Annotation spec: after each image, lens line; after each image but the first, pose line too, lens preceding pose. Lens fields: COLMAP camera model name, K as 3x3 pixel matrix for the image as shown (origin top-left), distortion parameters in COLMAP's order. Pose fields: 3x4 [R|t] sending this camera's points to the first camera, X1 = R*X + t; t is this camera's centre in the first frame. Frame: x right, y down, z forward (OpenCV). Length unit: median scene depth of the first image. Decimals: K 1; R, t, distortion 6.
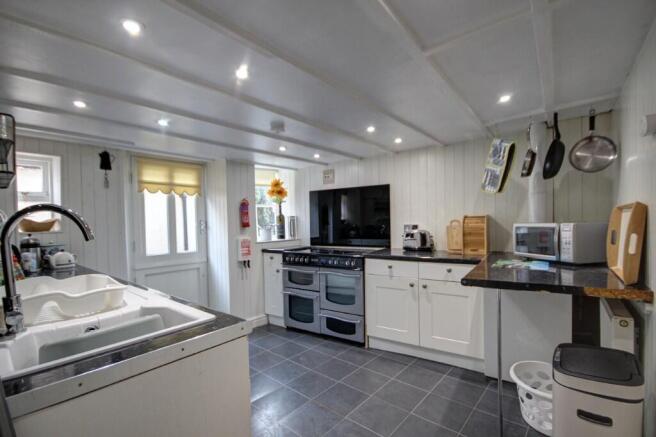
lens RADIAL K [[307.1, 0, 329.3], [0, 307.1, 227.4], [0, 0, 1]] dist [0.013180, -0.015499]
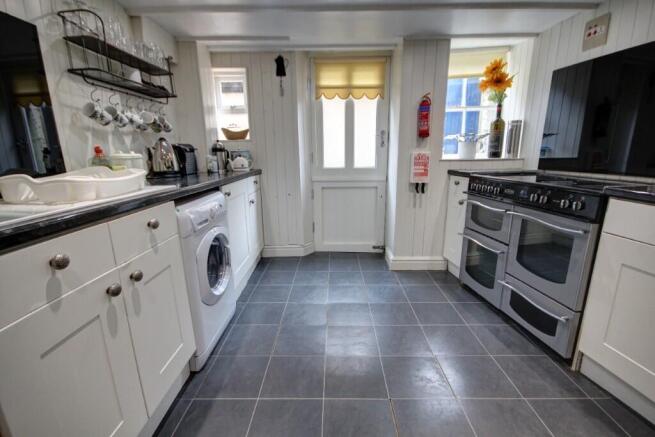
lens RADIAL K [[306.7, 0, 328.8], [0, 306.7, 227.4], [0, 0, 1]] dist [0.013180, -0.015499]
pose [[0.639742, 0.195635, -0.743275, 0.166908], [-0.017489, 0.970518, 0.240394, 0.036350], [0.768391, -0.140790, 0.624303, 0.343582]]
